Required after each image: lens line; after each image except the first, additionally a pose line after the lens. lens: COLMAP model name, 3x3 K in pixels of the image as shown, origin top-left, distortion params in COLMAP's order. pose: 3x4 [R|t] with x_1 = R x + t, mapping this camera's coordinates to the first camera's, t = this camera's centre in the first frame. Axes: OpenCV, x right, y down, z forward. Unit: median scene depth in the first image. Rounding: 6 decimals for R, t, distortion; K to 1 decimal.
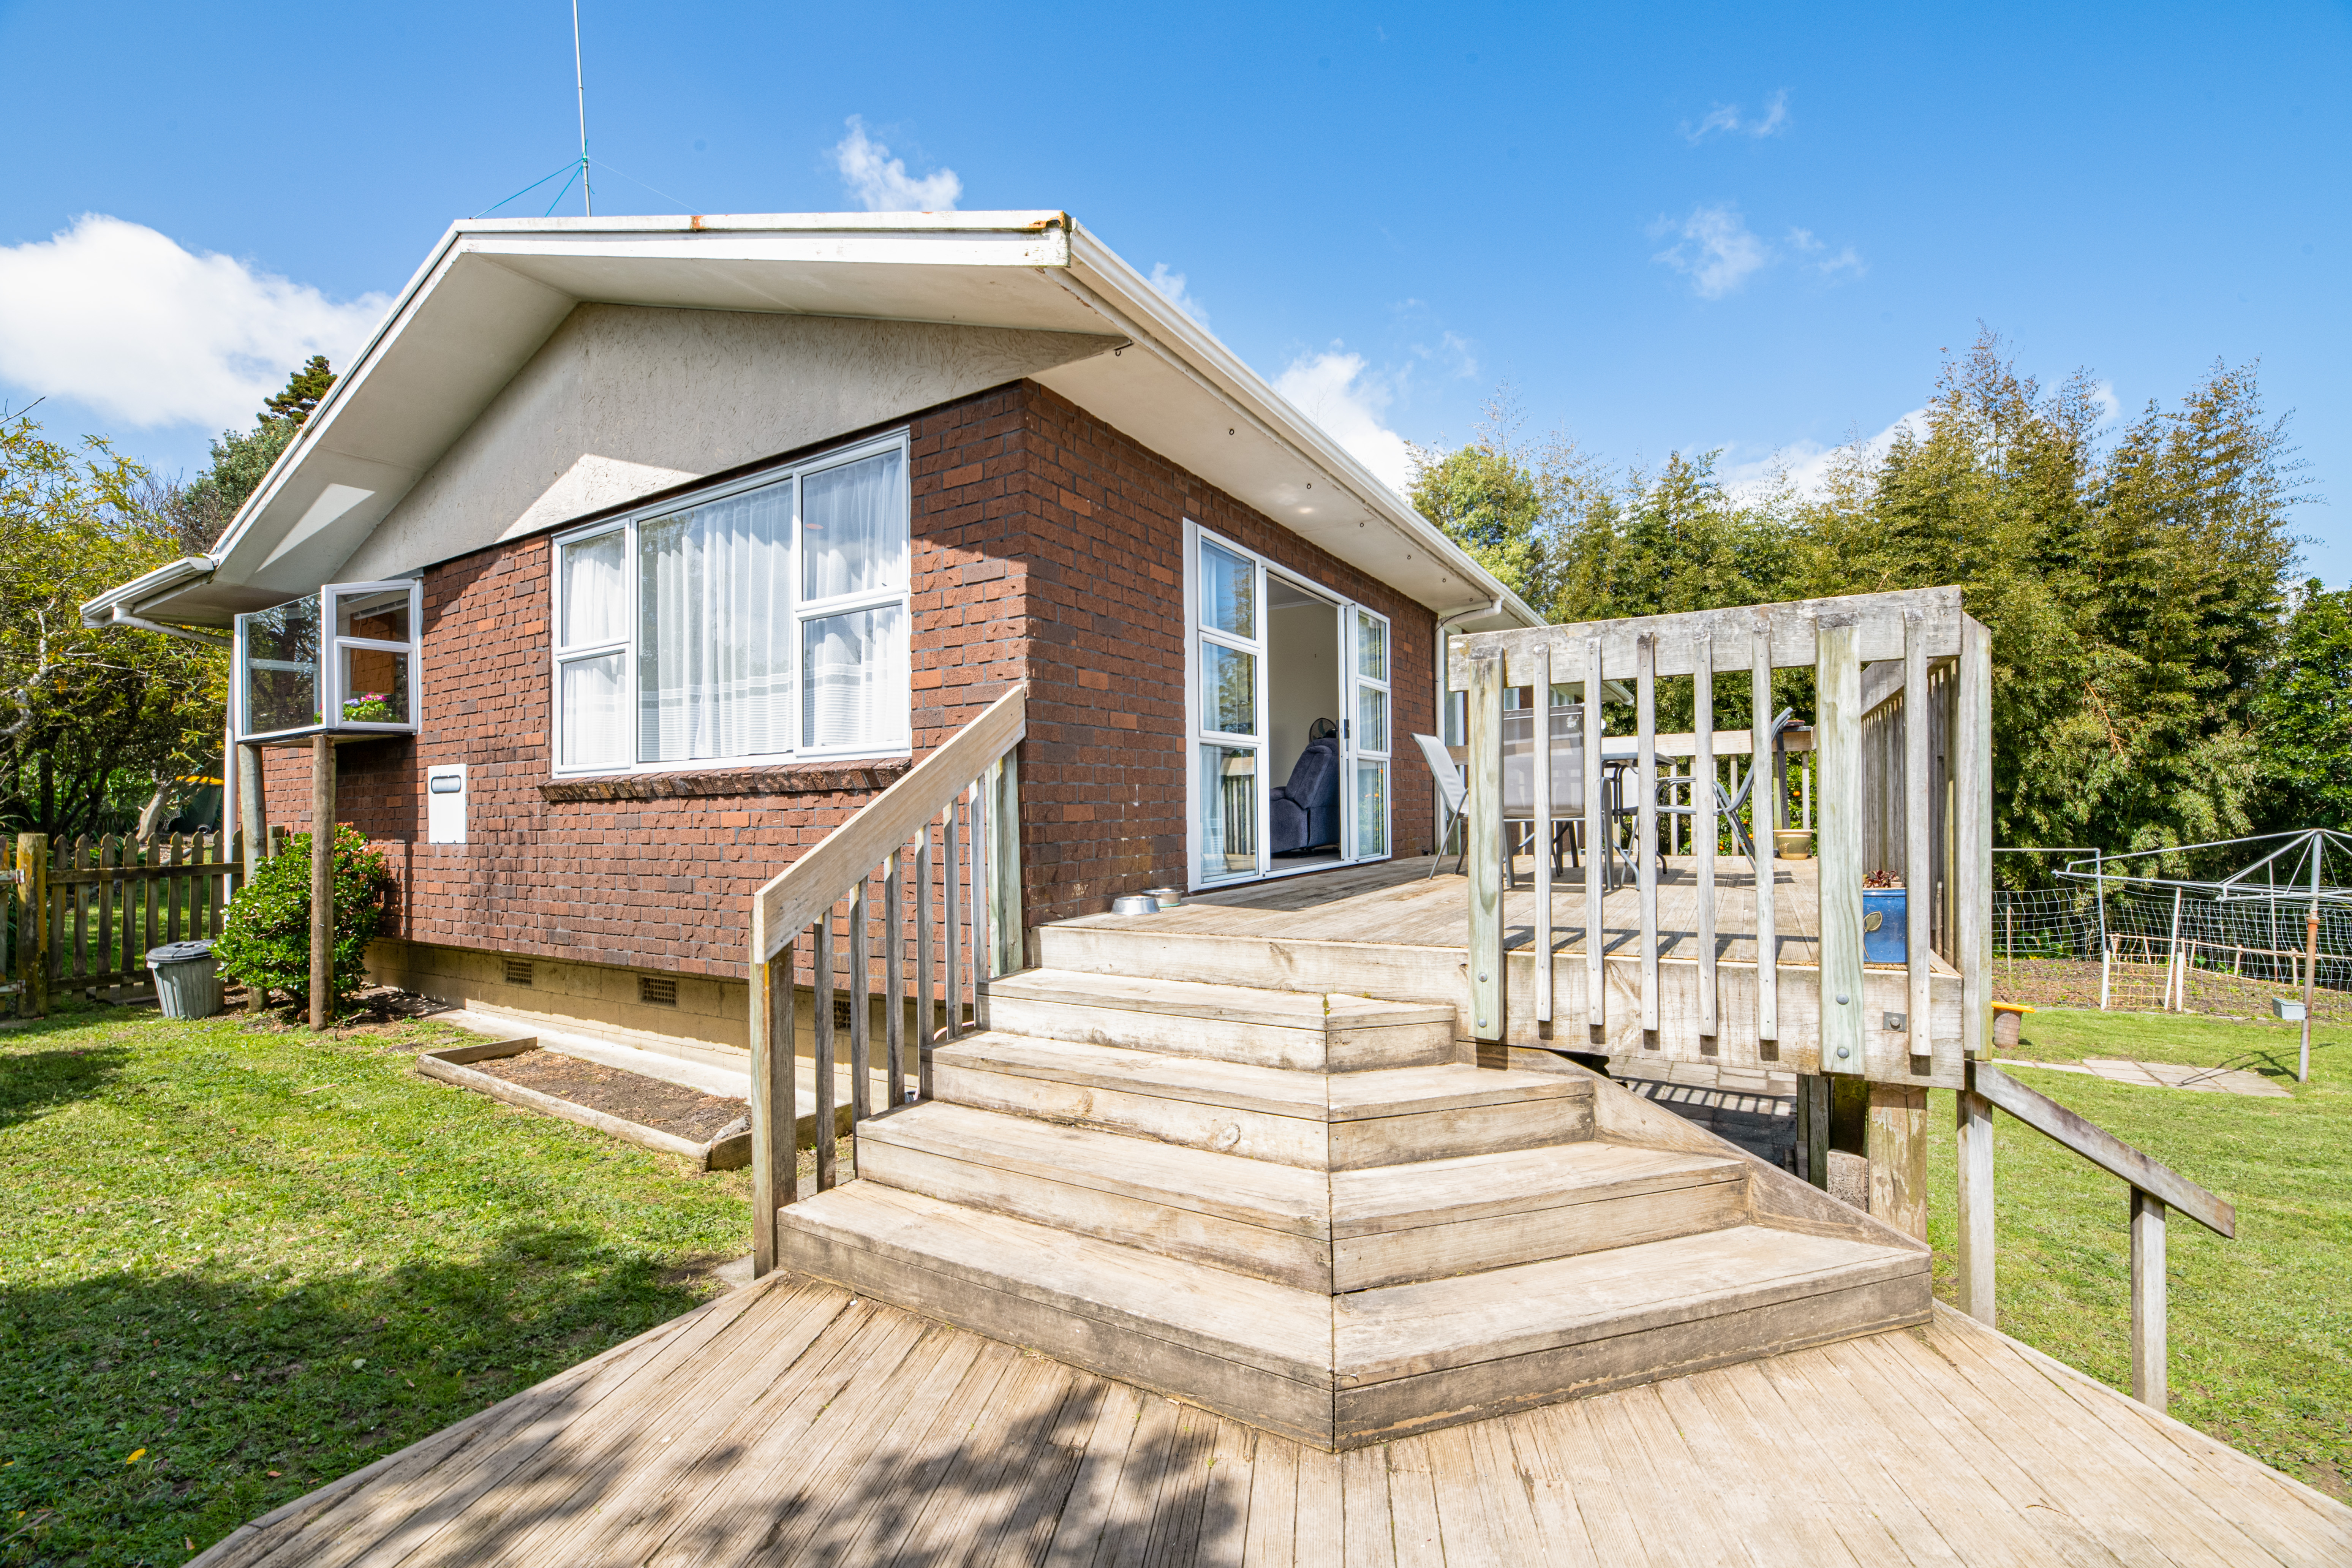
lens RADIAL K [[963.2, 0, 1190.0], [0, 963.2, 782.9], [0, 0, 1]] dist [0.003117, -0.003757]
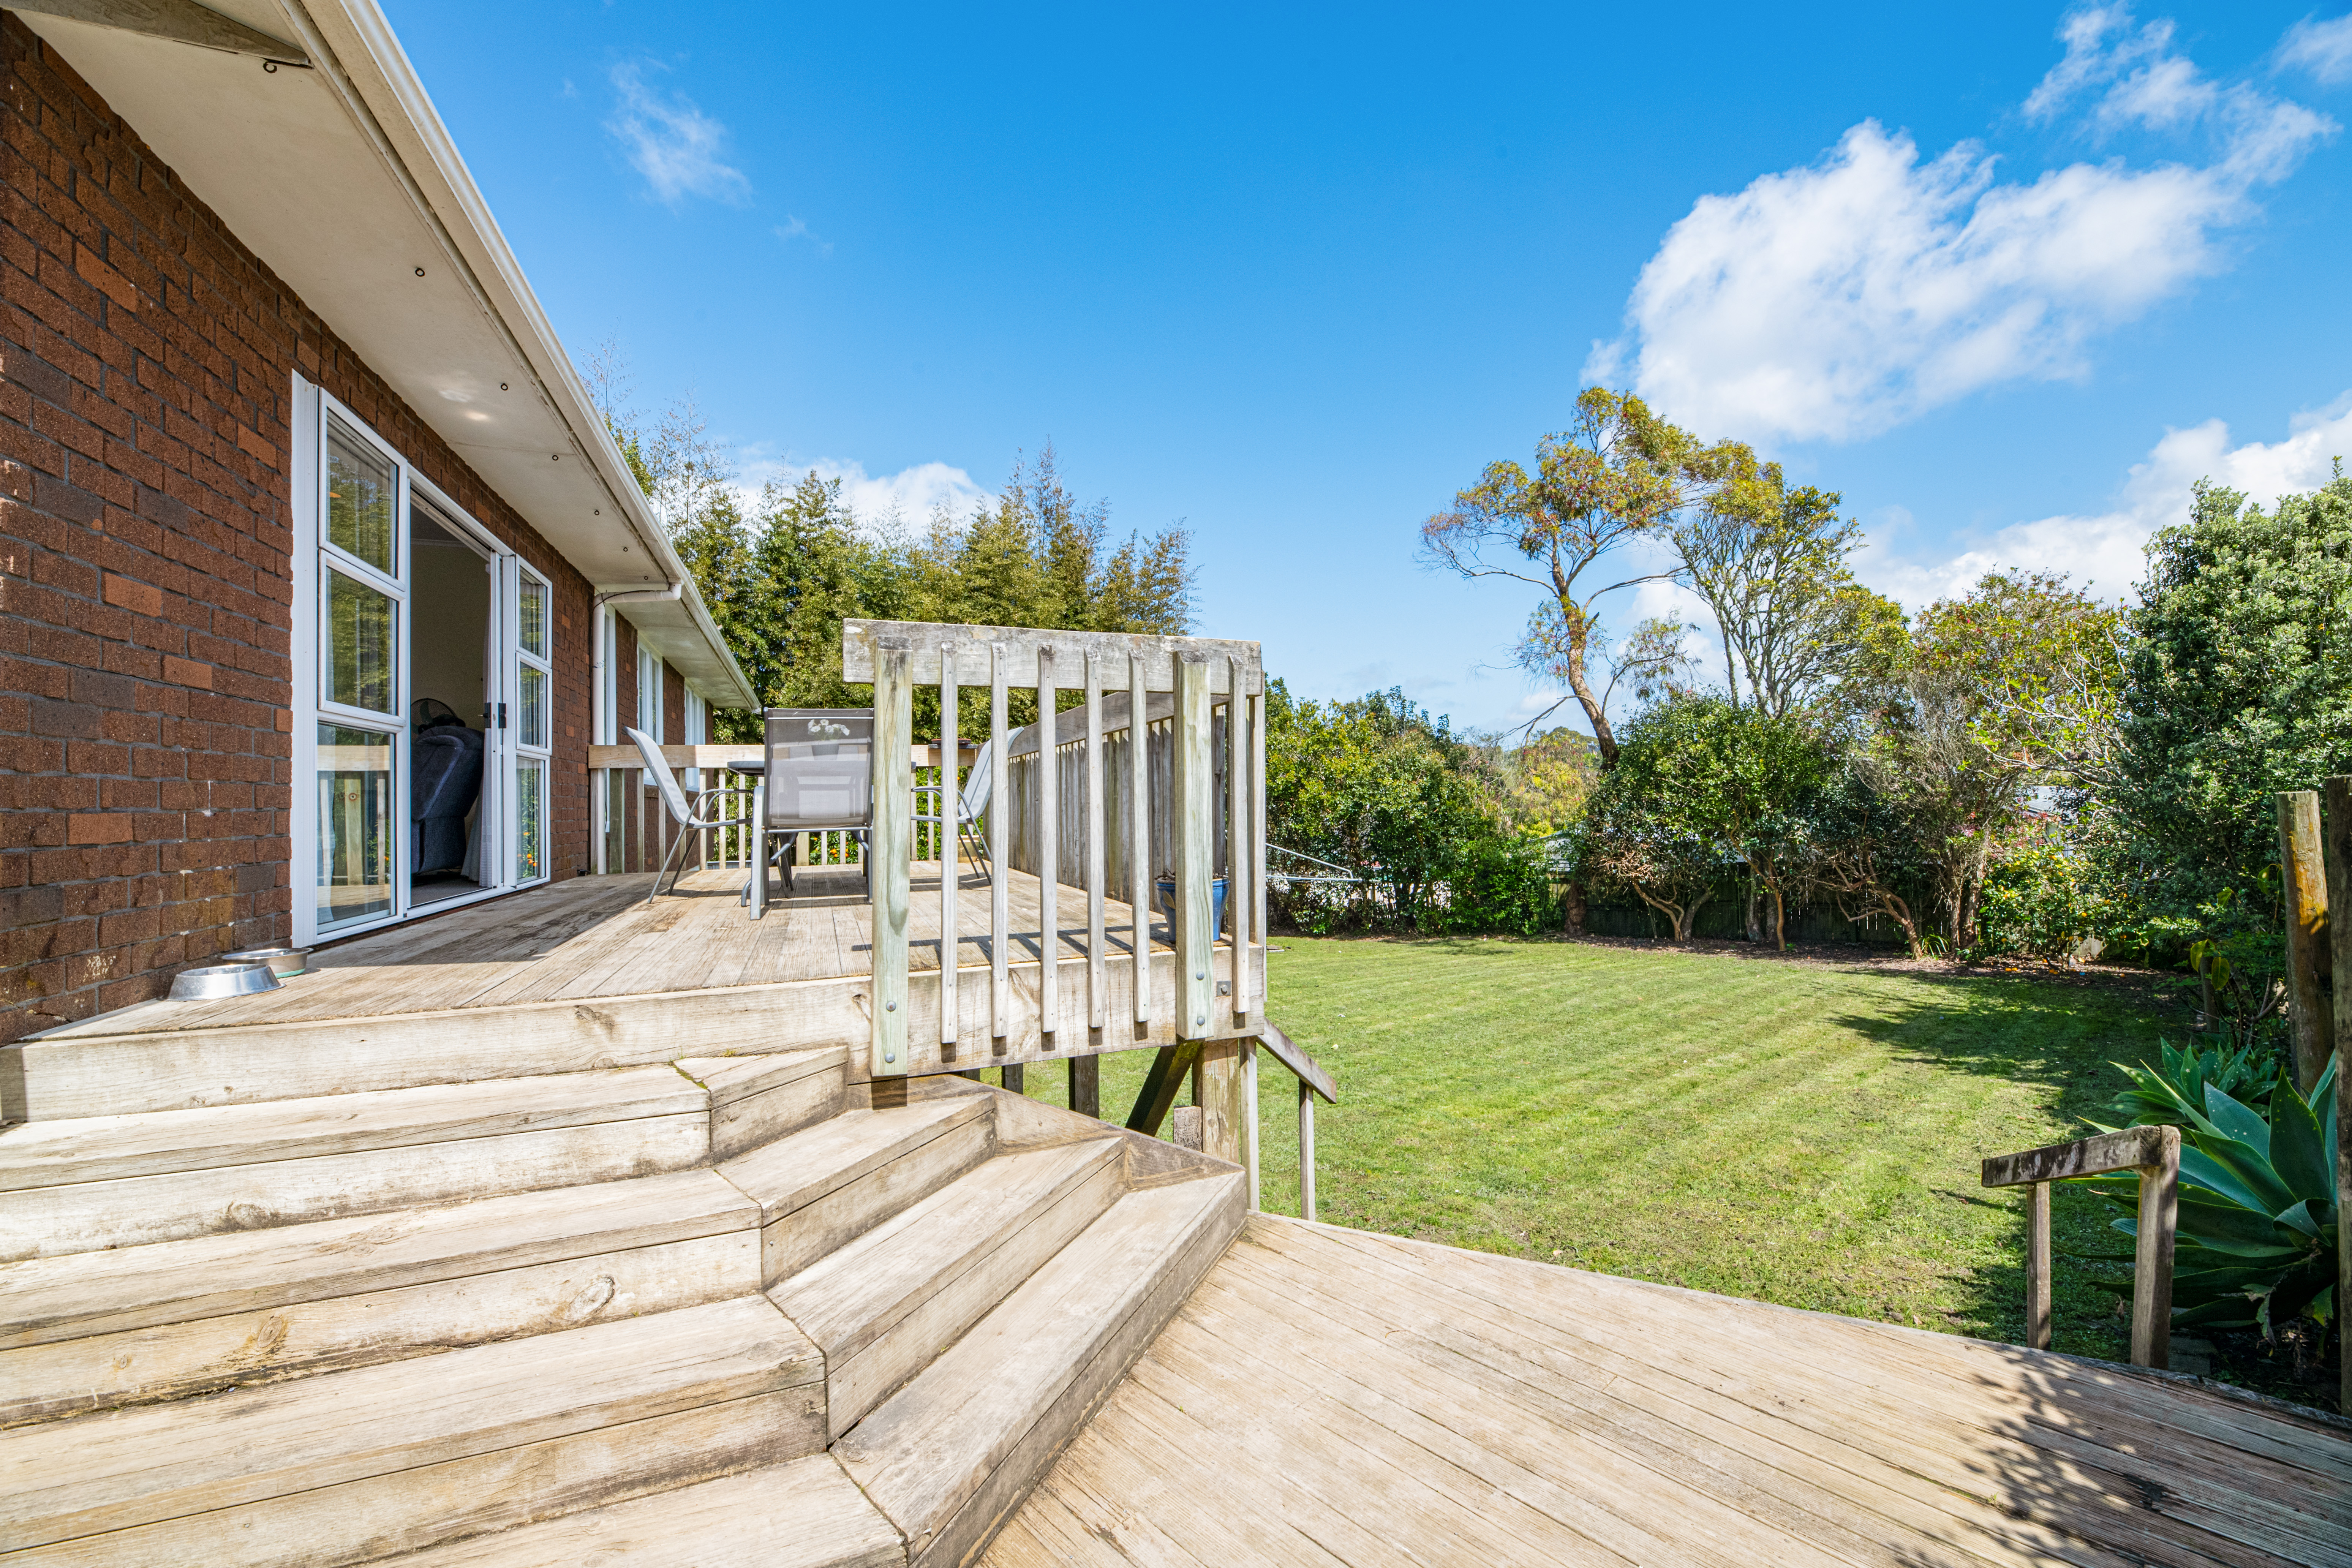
lens RADIAL K [[963.2, 0, 1211.3], [0, 963.2, 775.1], [0, 0, 1]] dist [0.003117, -0.003757]
pose [[0.624909, 0.030113, 0.780117, -0.195389], [-0.015155, 0.999535, -0.026444, 0.006997], [-0.780551, 0.004702, 0.625075, 0.195570]]
